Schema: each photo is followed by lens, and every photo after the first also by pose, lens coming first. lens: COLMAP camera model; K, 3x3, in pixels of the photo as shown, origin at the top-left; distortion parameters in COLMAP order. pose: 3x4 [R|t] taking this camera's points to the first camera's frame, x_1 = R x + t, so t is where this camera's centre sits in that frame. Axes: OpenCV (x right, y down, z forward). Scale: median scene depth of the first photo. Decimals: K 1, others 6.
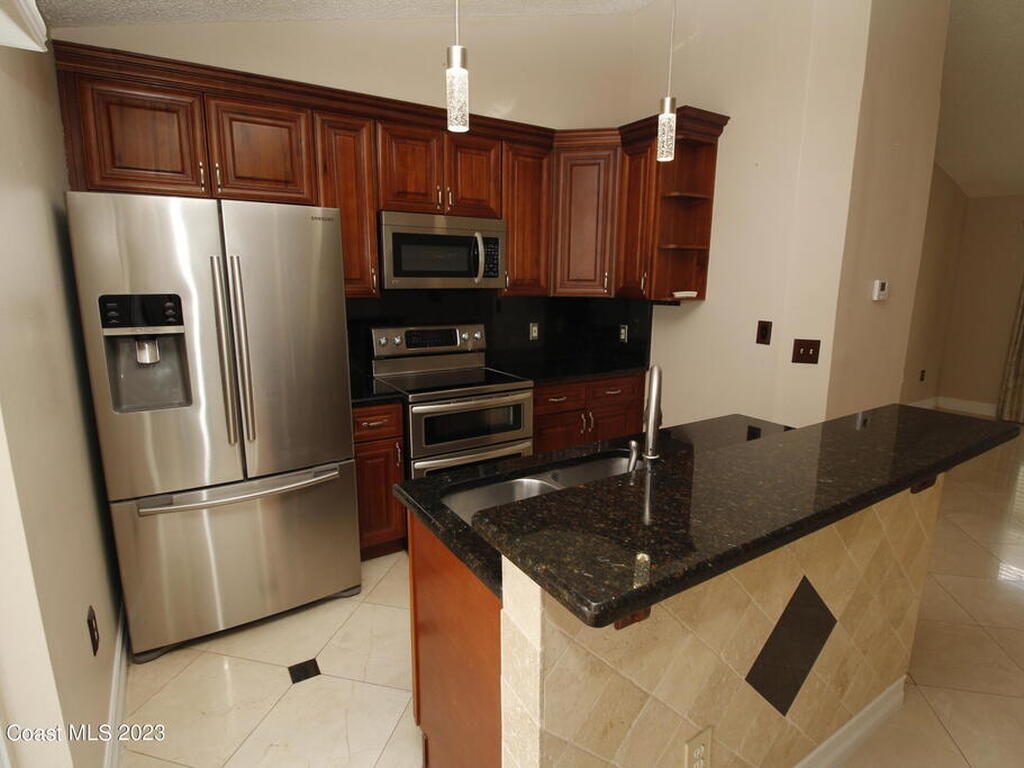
lens RADIAL K [[536.9, 0, 510.1], [0, 536.9, 379.7], [0, 0, 1]] dist [-0.017768, -0.001668]
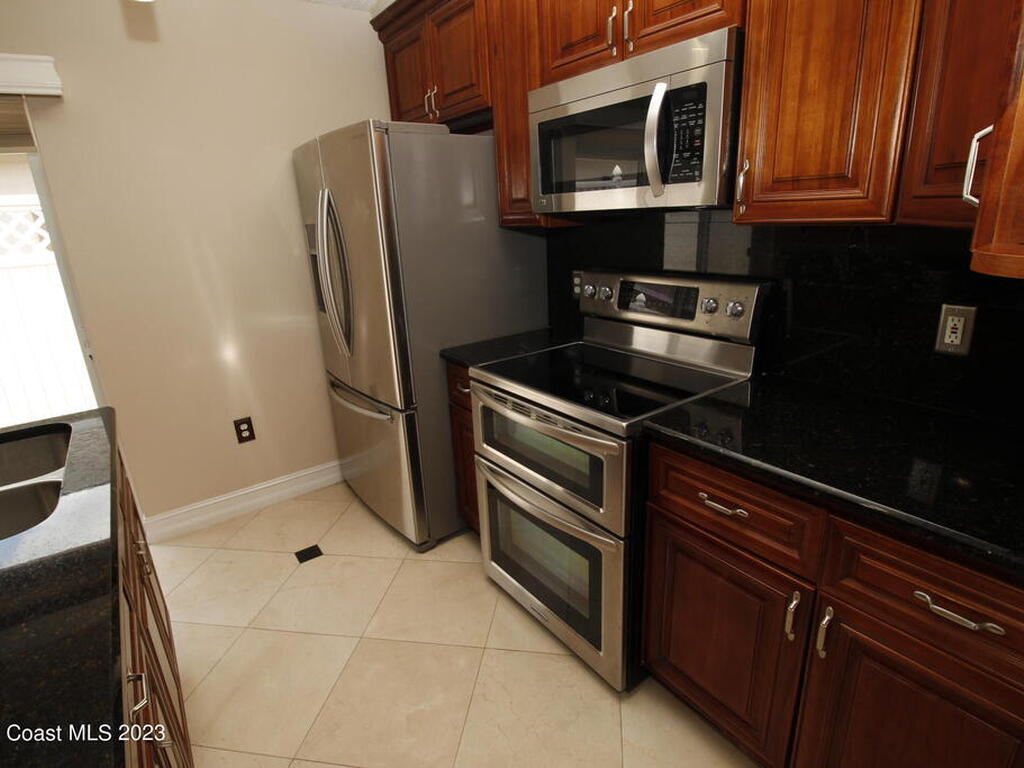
lens RADIAL K [[536.9, 0, 512.3], [0, 536.9, 379.1], [0, 0, 1]] dist [-0.017768, -0.001668]
pose [[0.066494, 0.292921, -0.953822, 0.430185], [-0.135590, 0.949723, 0.282210, -0.141202], [0.988531, 0.110563, 0.102868, 0.832962]]
